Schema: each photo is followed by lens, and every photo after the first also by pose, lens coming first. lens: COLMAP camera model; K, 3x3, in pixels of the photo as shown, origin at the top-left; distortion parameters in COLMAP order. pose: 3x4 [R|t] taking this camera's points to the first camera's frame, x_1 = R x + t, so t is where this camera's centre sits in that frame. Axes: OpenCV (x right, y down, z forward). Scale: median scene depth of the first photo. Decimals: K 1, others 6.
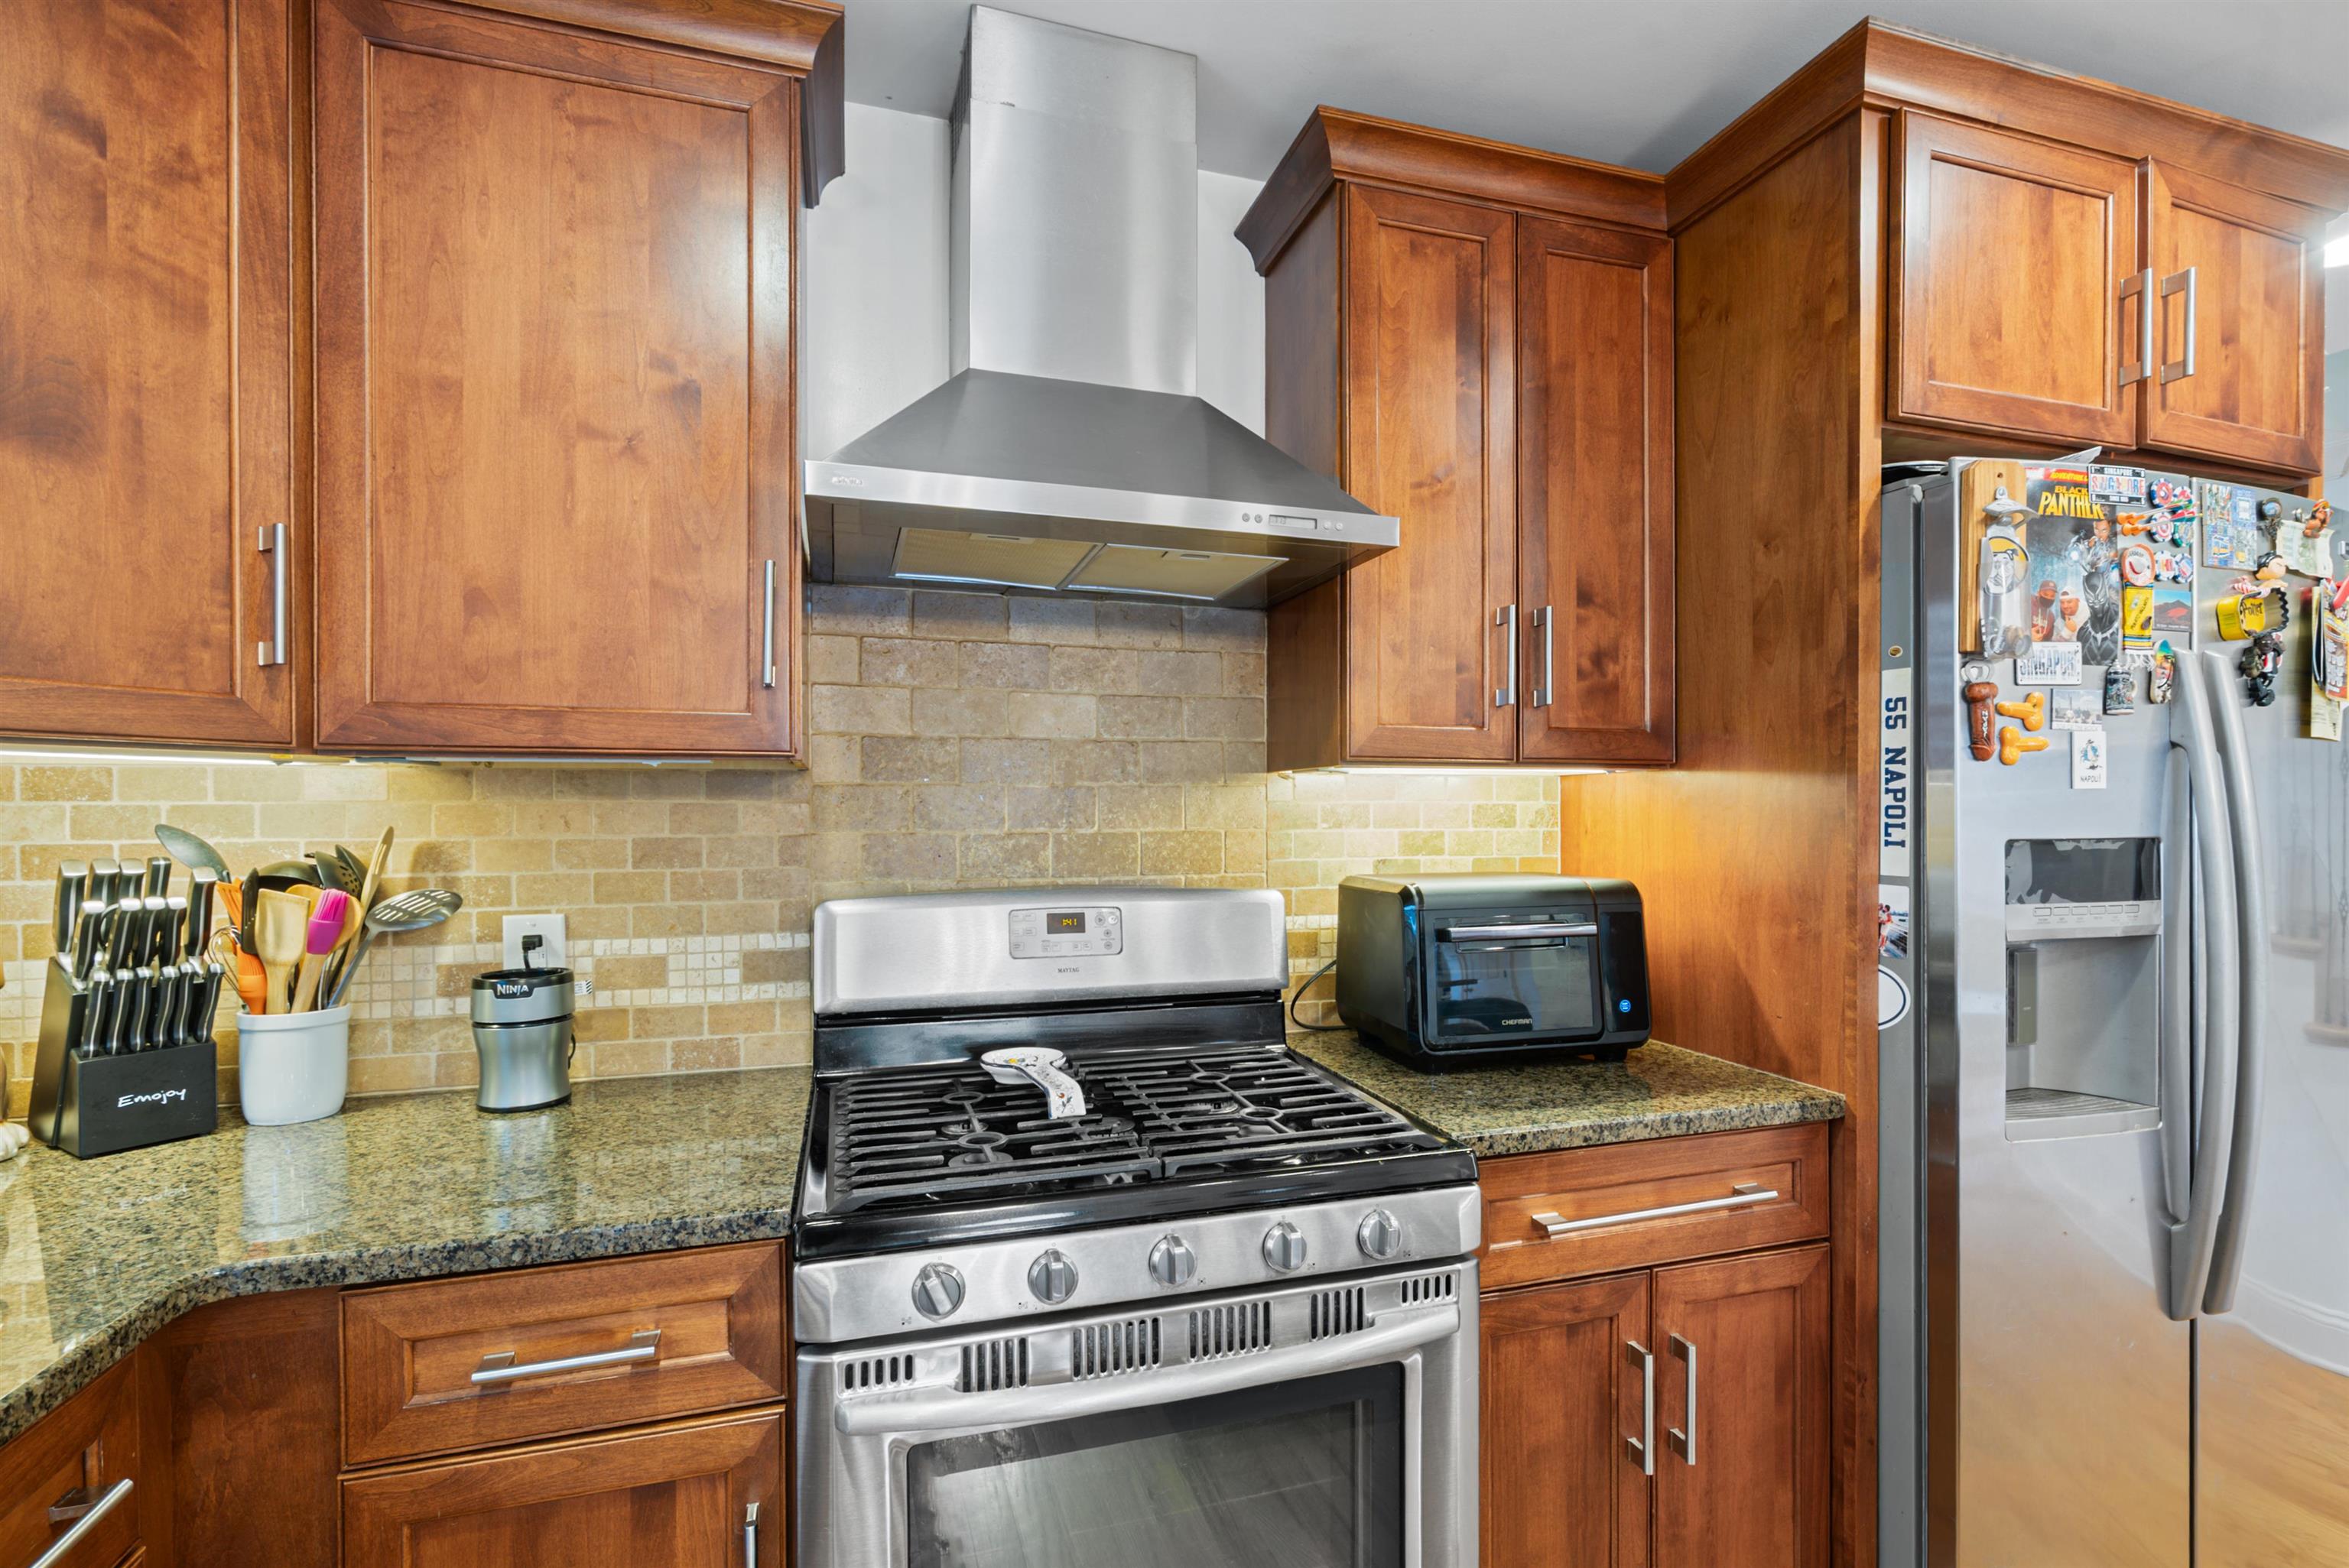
lens RADIAL K [[1075.1, 0, 1178.0], [0, 1075.1, 802.4], [0, 0, 1]] dist [-0.006324, 0.003962]
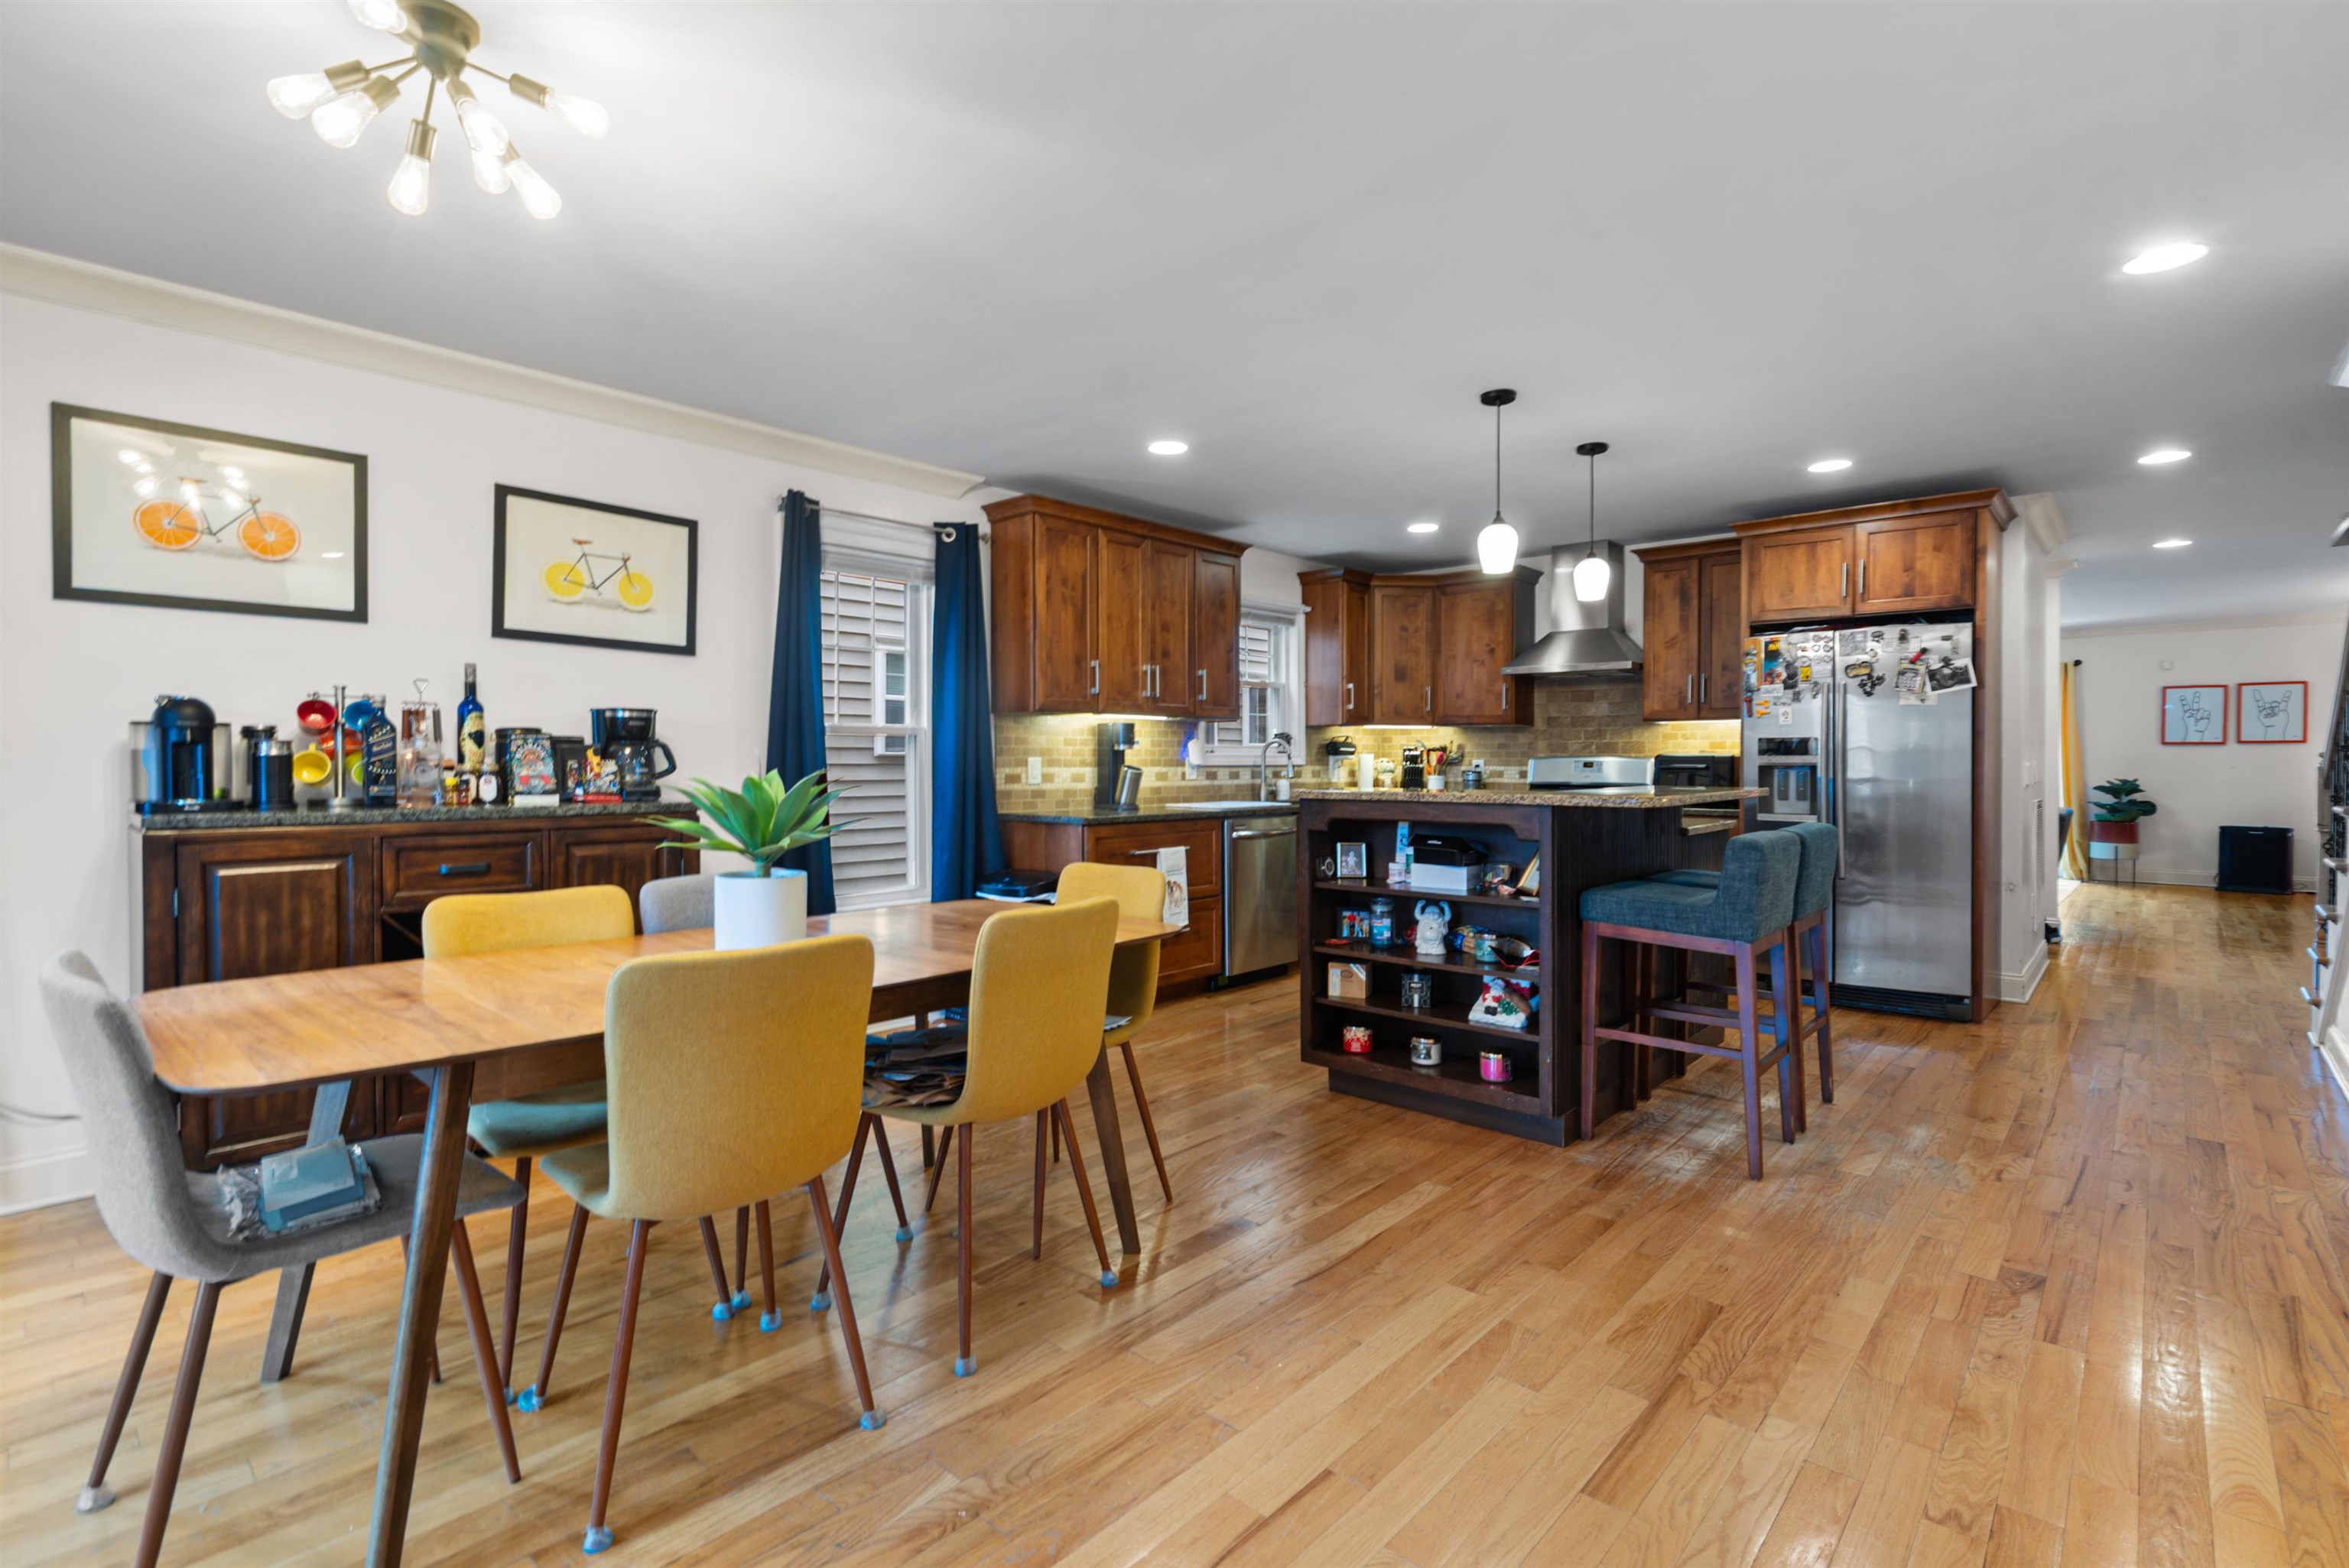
lens RADIAL K [[1075.1, 0, 1195.1], [0, 1075.1, 773.2], [0, 0, 1]] dist [-0.006324, 0.003962]
pose [[0.514909, 0.015341, -0.857108, 3.059576], [-0.000731, 0.999847, 0.017456, 0.095985], [0.857245, -0.008361, 0.514841, -2.692324]]
